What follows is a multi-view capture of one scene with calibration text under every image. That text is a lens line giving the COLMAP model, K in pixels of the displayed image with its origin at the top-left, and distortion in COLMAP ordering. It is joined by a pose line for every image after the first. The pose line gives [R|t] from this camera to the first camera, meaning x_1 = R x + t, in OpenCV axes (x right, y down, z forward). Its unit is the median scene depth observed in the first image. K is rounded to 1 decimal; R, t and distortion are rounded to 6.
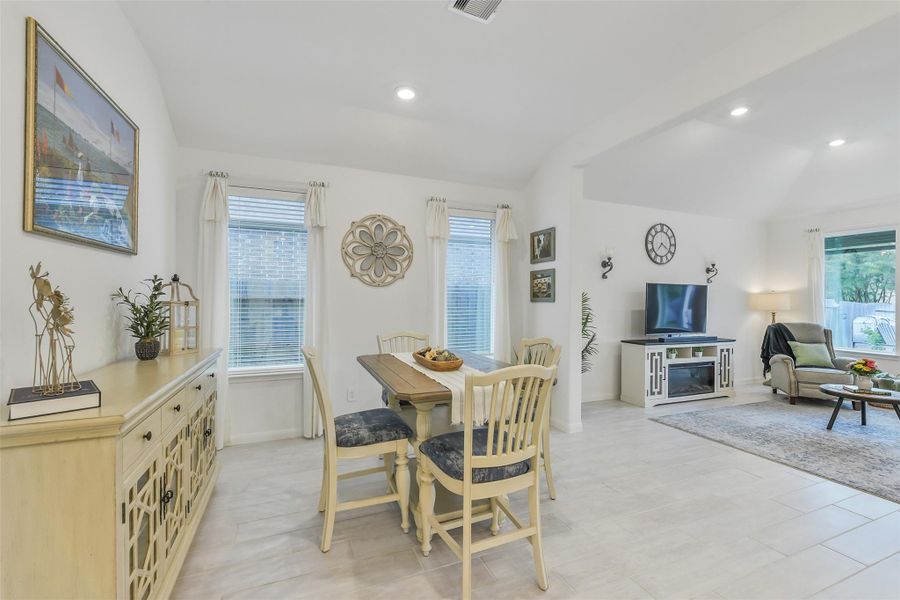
lens RADIAL K [[386.6, 0, 451.3], [0, 386.6, 296.4], [0, 0, 1]] dist [0.004518, -0.003841]
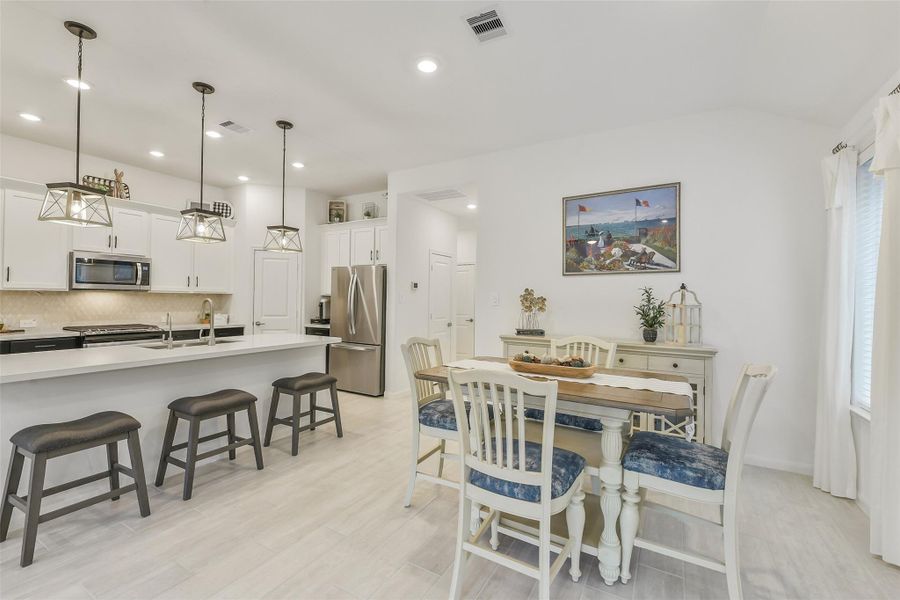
lens RADIAL K [[380.5, 0, 449.2], [0, 380.5, 297.9], [0, 0, 1]] dist [-0.001411, -0.000897]
pose [[-0.791507, -0.019041, -0.610863, 0.349133], [-0.014208, 0.999818, -0.012755, 0.009328], [0.610995, -0.001417, -0.791633, 0.782924]]
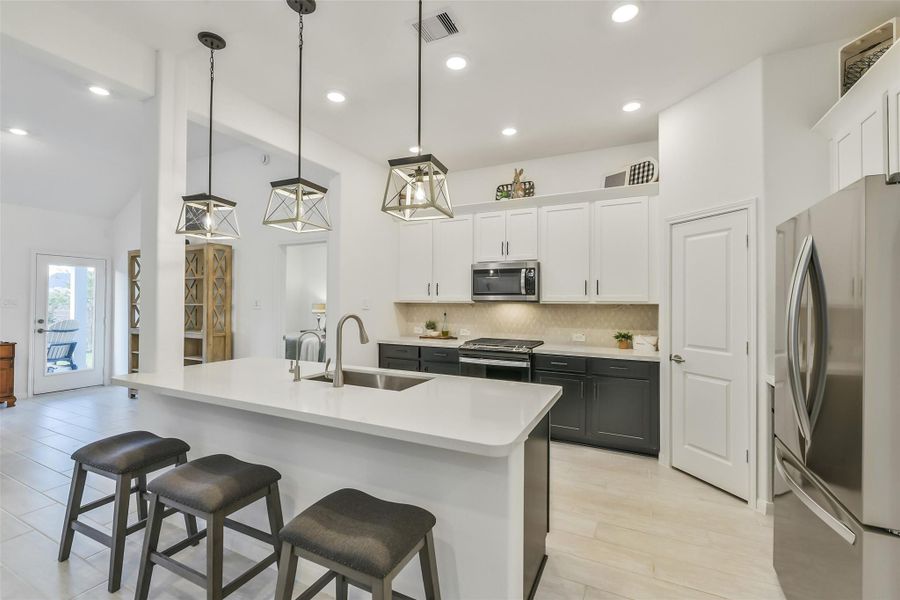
lens RADIAL K [[386.6, 0, 451.3], [0, 386.6, 296.4], [0, 0, 1]] dist [0.004518, -0.003841]
pose [[-0.659517, -0.001009, 0.751689, -0.136105], [-0.016331, 0.999782, -0.012986, -0.007744], [-0.751512, -0.020840, -0.659390, 0.202487]]
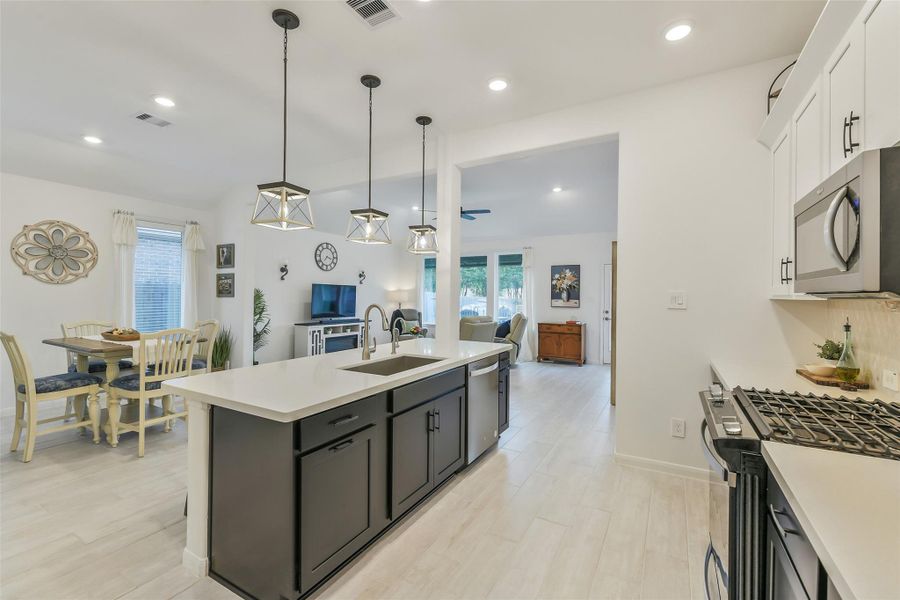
lens RADIAL K [[386.6, 0, 451.3], [0, 386.6, 296.4], [0, 0, 1]] dist [0.004518, -0.003841]
pose [[0.792315, -0.002003, 0.610109, 0.029464], [-0.007304, 0.999892, 0.012769, -0.009832], [-0.610069, -0.014574, 0.792214, -0.507523]]
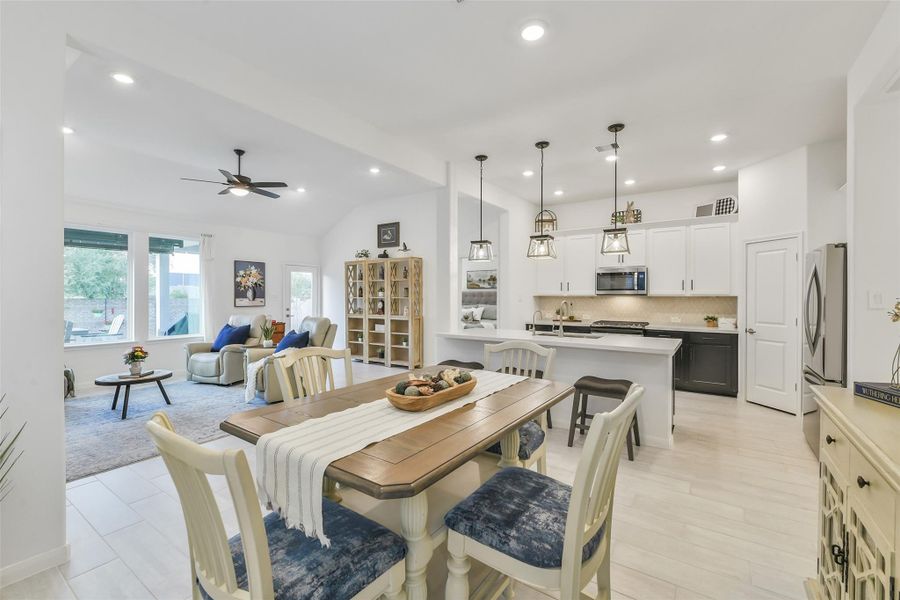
lens RADIAL K [[386.6, 0, 451.3], [0, 386.6, 296.4], [0, 0, 1]] dist [0.004518, -0.003841]
pose [[-0.547191, -0.009131, 0.836958, -0.312102], [-0.012649, 0.999917, 0.002639, -0.000801], [-0.836912, -0.009143, -0.547260, 0.686096]]
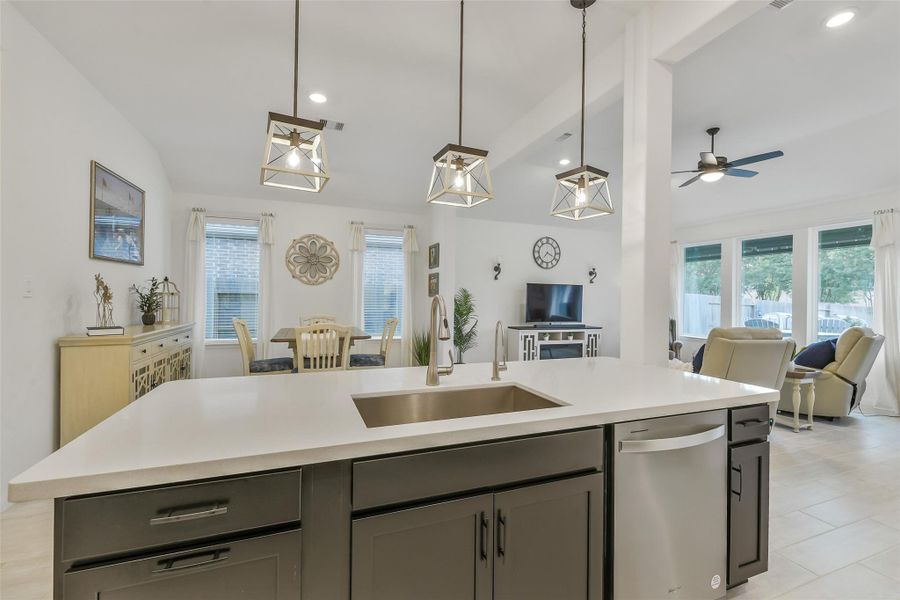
lens RADIAL K [[385.5, 0, 452.1], [0, 385.5, 297.6], [0, 0, 1]] dist [0.001436, -0.008979]
pose [[0.999612, 0.005878, -0.027210, 0.301626], [-0.005733, 0.999969, 0.005386, 0.009306], [0.027241, -0.005228, 0.999615, -0.334644]]
